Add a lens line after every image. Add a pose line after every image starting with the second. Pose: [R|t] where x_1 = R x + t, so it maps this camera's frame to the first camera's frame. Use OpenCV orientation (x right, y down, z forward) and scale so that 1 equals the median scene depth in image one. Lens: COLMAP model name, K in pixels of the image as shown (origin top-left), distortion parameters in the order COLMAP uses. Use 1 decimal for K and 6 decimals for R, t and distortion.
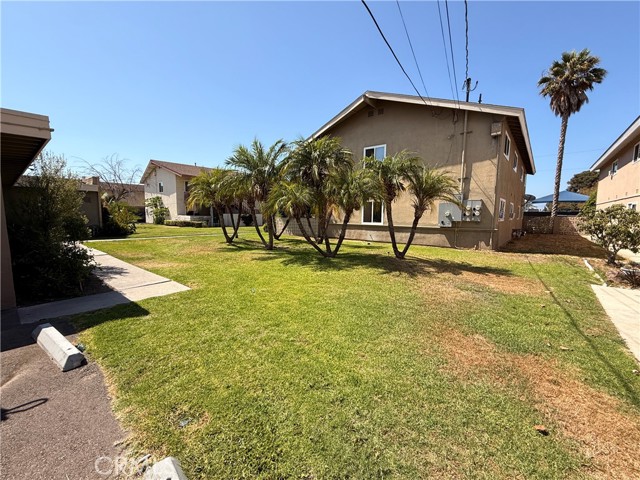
lens RADIAL K [[268.7, 0, 319.3], [0, 268.7, 238.3], [0, 0, 1]] dist [-0.001726, -0.000044]
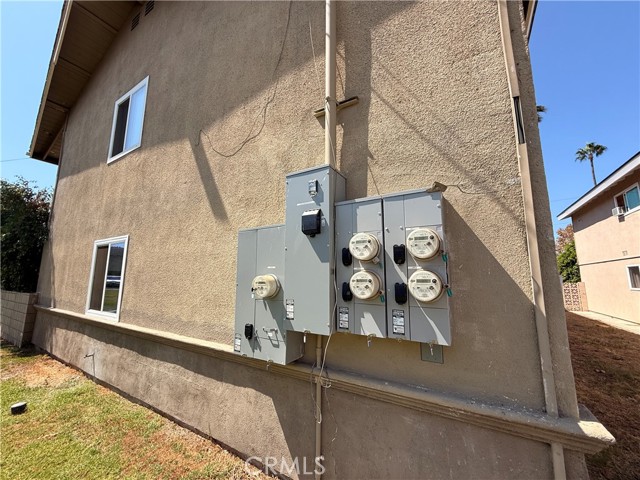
lens RADIAL K [[253.9, 0, 320.0], [0, 253.9, 240.0], [0, 0, 1]] dist [0.001936, 0.000226]
pose [[0.987563, 0.024411, 0.155316, 0.454268], [0.015783, 0.967491, -0.252414, -0.072667], [-0.156428, 0.251726, 0.955073, 0.774261]]
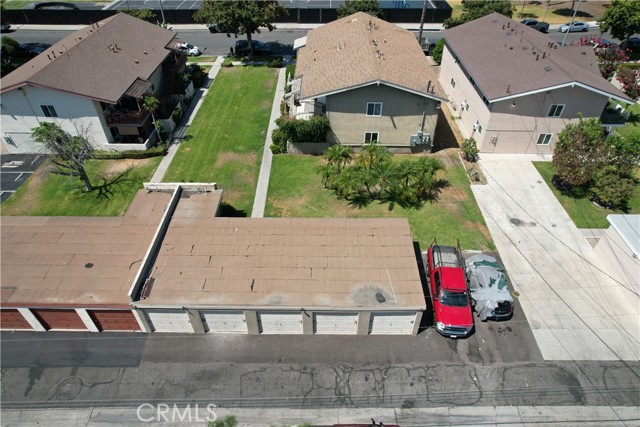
lens RADIAL K [[409.9, 0, 321.6], [0, 409.9, 217.1], [0, 0, 1]] dist [-0.077543, 0.072263]
pose [[0.772079, -0.422840, 0.474447, -1.657522], [0.059598, 0.791424, 0.608355, -1.455152], [-0.632726, -0.441422, 0.636242, -0.721220]]
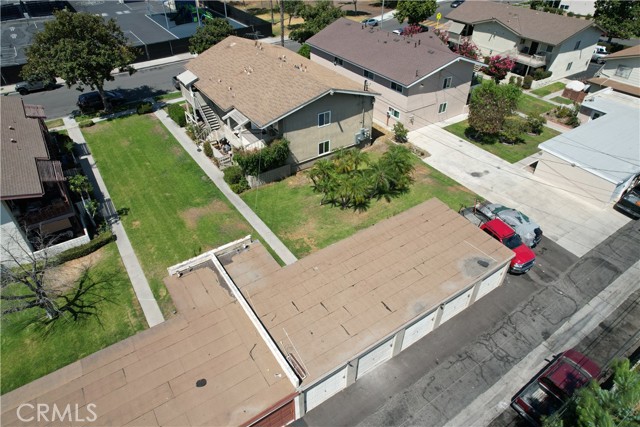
lens RADIAL K [[409.9, 0, 321.6], [0, 409.9, 217.1], [0, 0, 1]] dist [-0.077543, 0.072263]
pose [[0.278903, -0.601940, 0.748252, -2.298857], [0.085359, 0.791625, 0.605015, -1.509682], [-0.956518, -0.104870, 0.272168, 0.304730]]
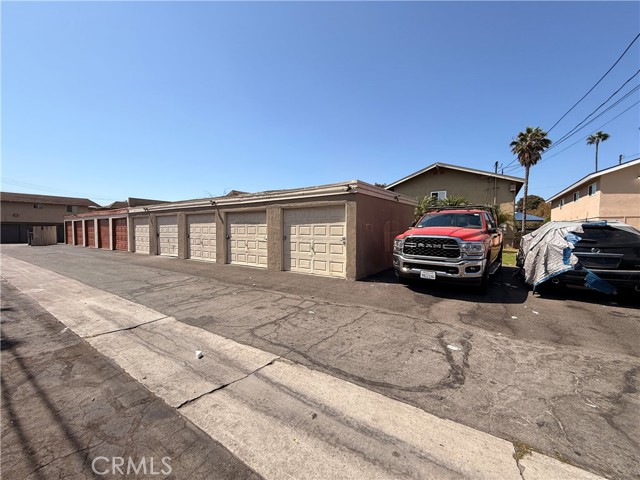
lens RADIAL K [[253.9, 0, 320.0], [0, 253.9, 240.0], [0, 0, 1]] dist [0.001936, 0.000226]
pose [[0.995277, -0.005102, 0.096937, -0.807810], [0.010179, 0.998598, -0.051951, 0.055400], [-0.096536, 0.052692, 0.993934, -0.610696]]
